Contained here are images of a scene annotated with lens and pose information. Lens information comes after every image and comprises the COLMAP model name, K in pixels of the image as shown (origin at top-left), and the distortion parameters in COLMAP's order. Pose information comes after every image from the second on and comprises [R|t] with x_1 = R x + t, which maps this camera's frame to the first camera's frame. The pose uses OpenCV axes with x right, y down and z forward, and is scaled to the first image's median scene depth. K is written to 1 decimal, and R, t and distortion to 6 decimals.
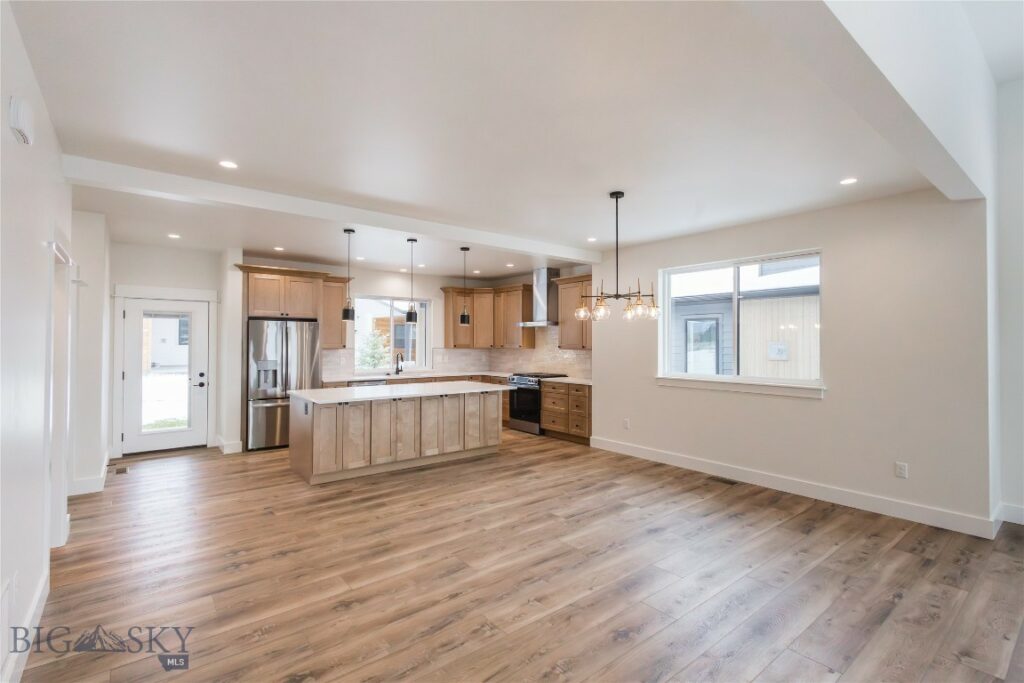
lens RADIAL K [[472.7, 0, 510.9], [0, 472.7, 339.0], [0, 0, 1]] dist [0.018338, -0.002143]
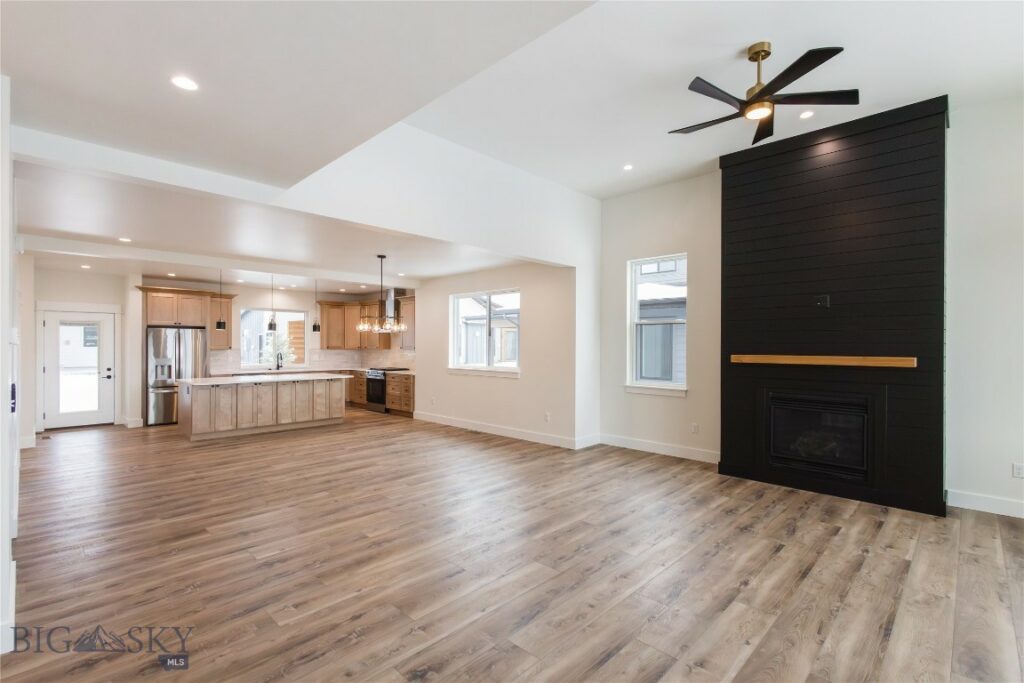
lens RADIAL K [[472.7, 0, 510.3], [0, 472.7, 348.0], [0, 0, 1]] dist [0.018338, -0.002143]
pose [[0.992691, -0.000937, 0.120678, 0.293184], [-0.000921, 0.999882, 0.015341, -0.004964], [-0.120678, -0.015340, 0.992573, -0.447179]]
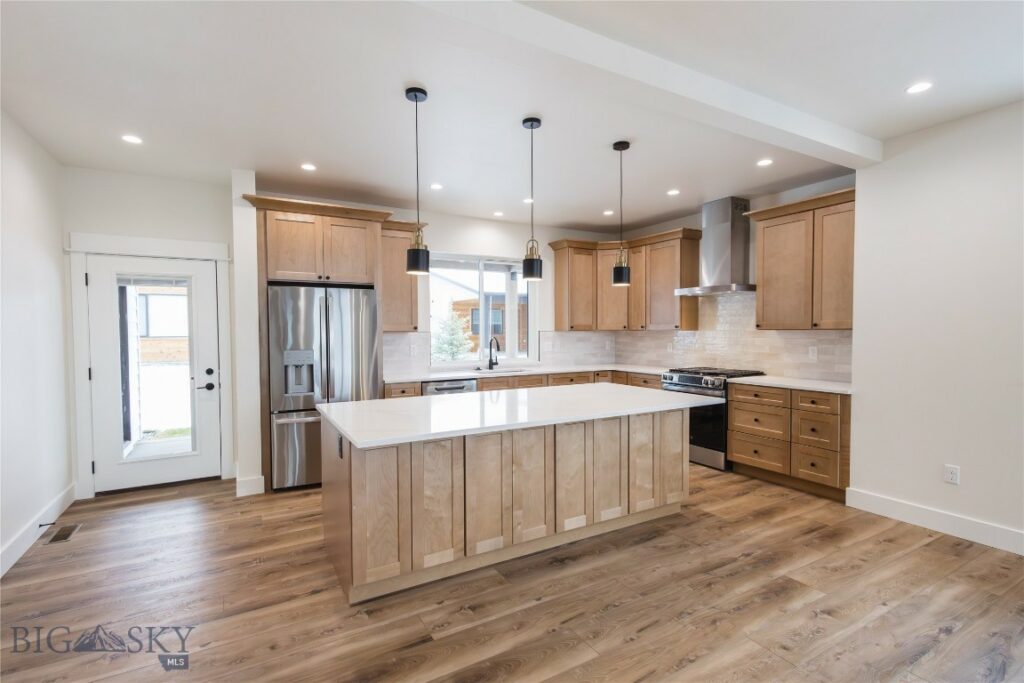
lens RADIAL K [[472.7, 0, 511.8], [0, 472.7, 351.6], [0, 0, 1]] dist [0.018338, -0.002143]
pose [[0.988982, -0.001491, -0.148028, -0.138460], [0.009577, 0.998499, 0.053928, 0.016092], [0.147725, -0.054751, 0.987512, 0.417980]]
